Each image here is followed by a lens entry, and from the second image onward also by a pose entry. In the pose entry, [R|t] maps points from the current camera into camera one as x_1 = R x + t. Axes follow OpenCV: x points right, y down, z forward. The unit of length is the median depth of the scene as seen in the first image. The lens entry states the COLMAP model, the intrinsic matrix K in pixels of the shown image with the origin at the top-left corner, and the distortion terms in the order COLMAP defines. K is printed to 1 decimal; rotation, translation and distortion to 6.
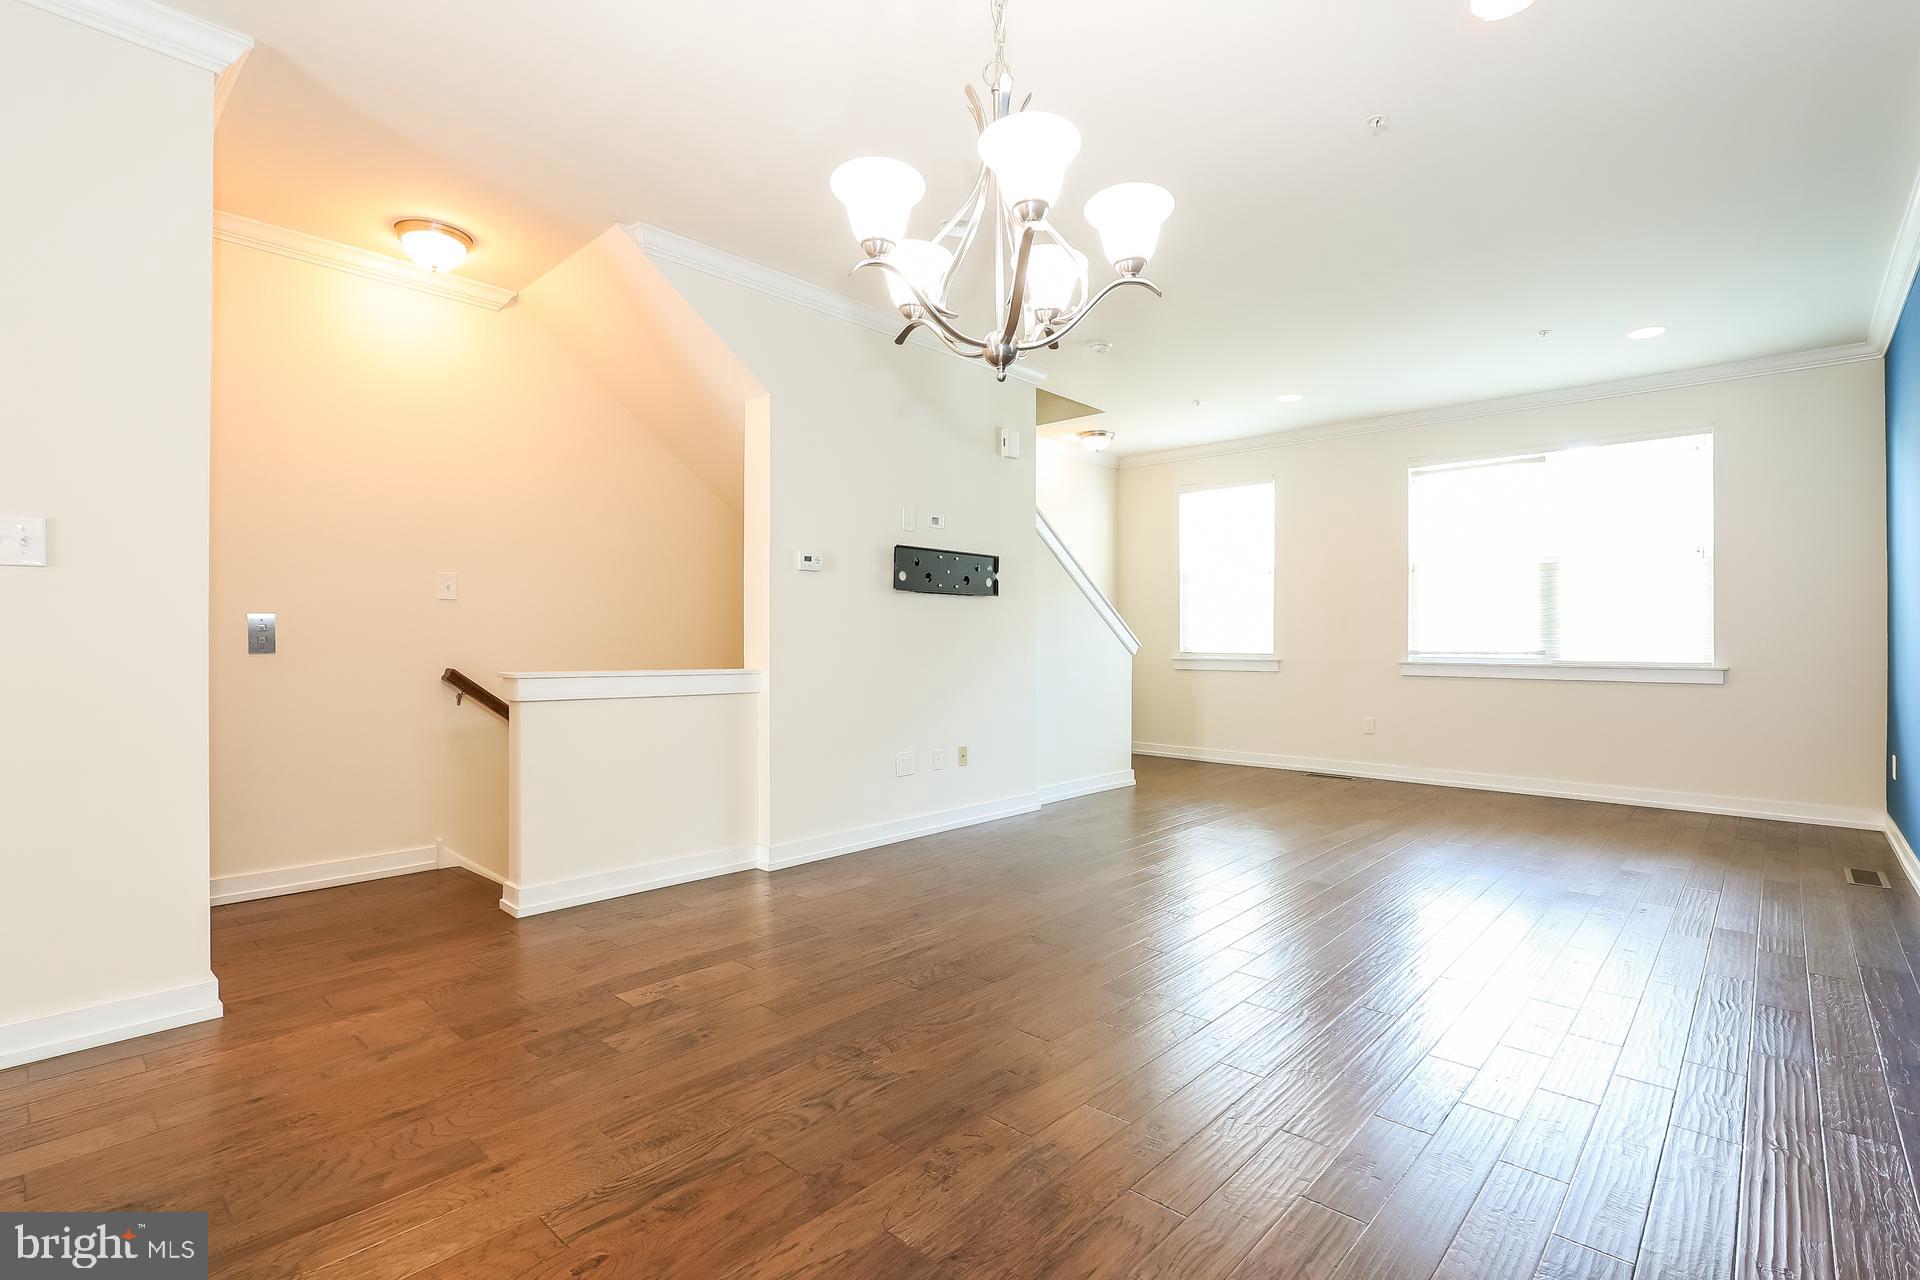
lens RADIAL K [[907.7, 0, 954.3], [0, 907.7, 638.9], [0, 0, 1]] dist [-0.013167, -0.000176]
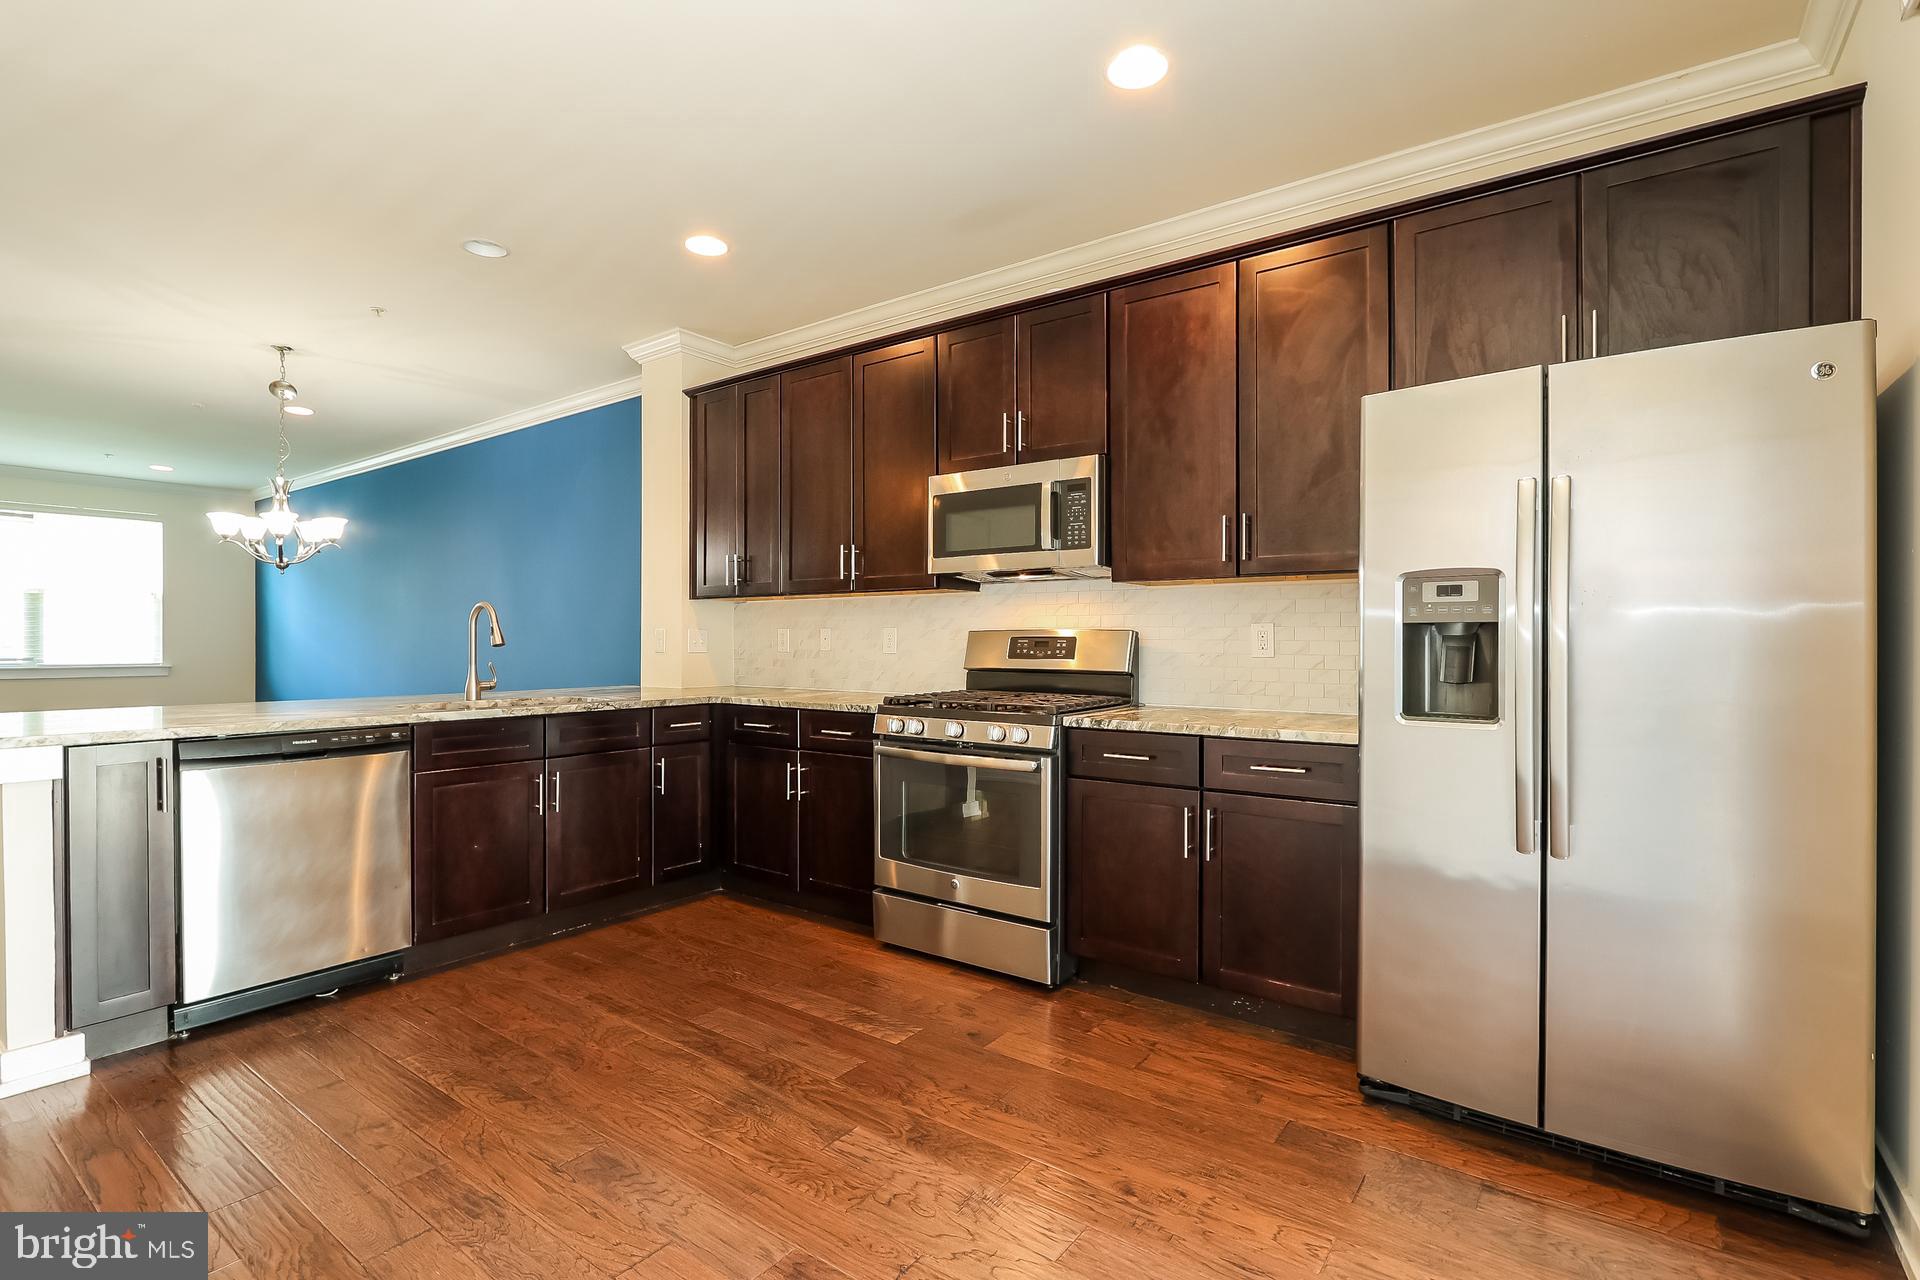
lens RADIAL K [[907.7, 0, 954.3], [0, 907.7, 638.9], [0, 0, 1]] dist [-0.013167, -0.000176]
pose [[-0.093755, -0.002238, 0.995593, -0.825073], [-0.010655, 0.999942, 0.001245, -0.032504], [-0.995538, -0.010491, -0.093773, -0.260392]]
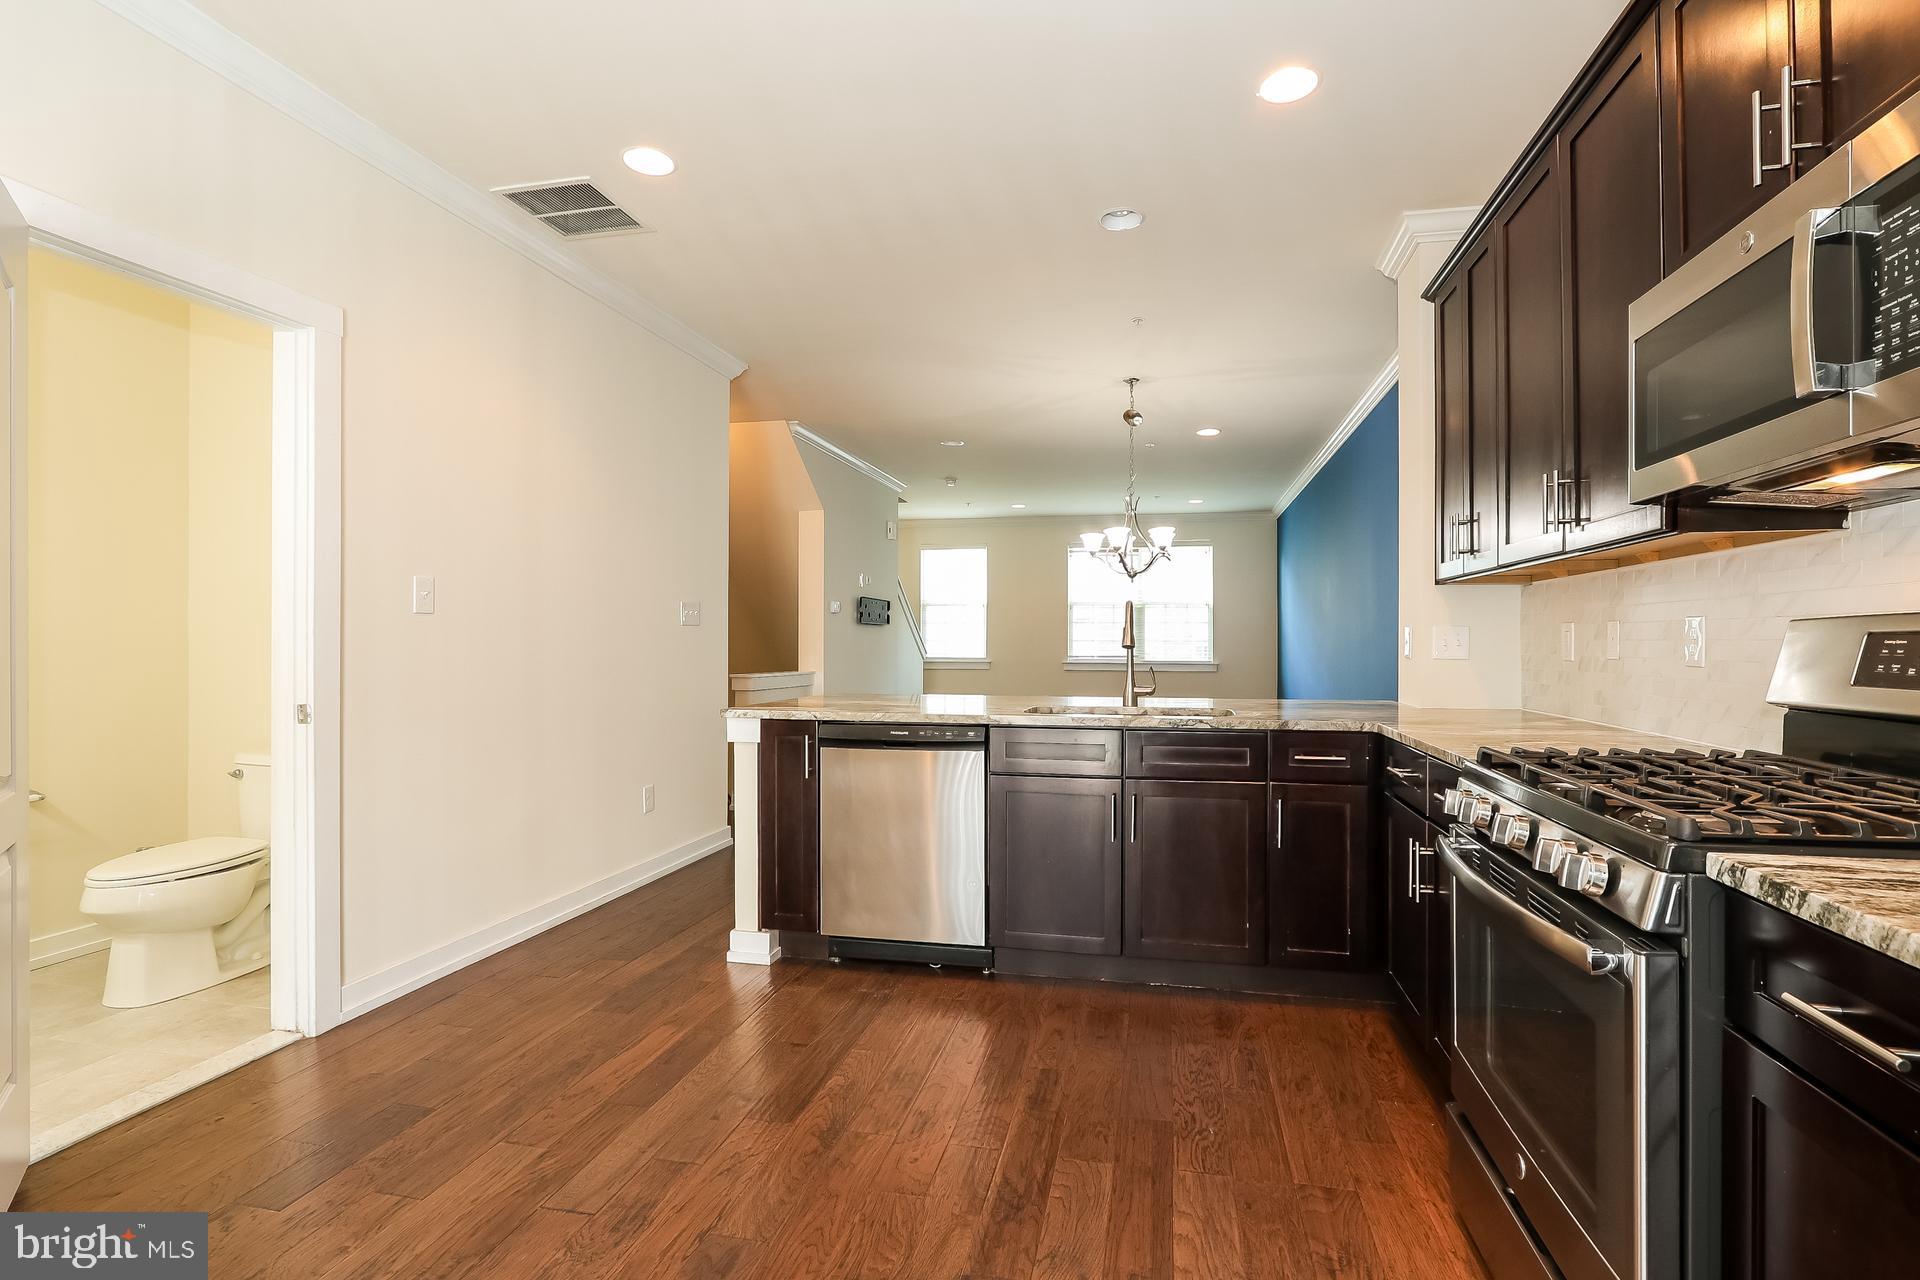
lens RADIAL K [[907.7, 0, 954.3], [0, 907.7, 638.9], [0, 0, 1]] dist [-0.013167, -0.000176]
pose [[0.867839, -0.000291, 0.496846, -0.591089], [-0.003394, 0.999973, 0.006514, -0.032426], [-0.496834, -0.007339, 0.867814, -0.419787]]
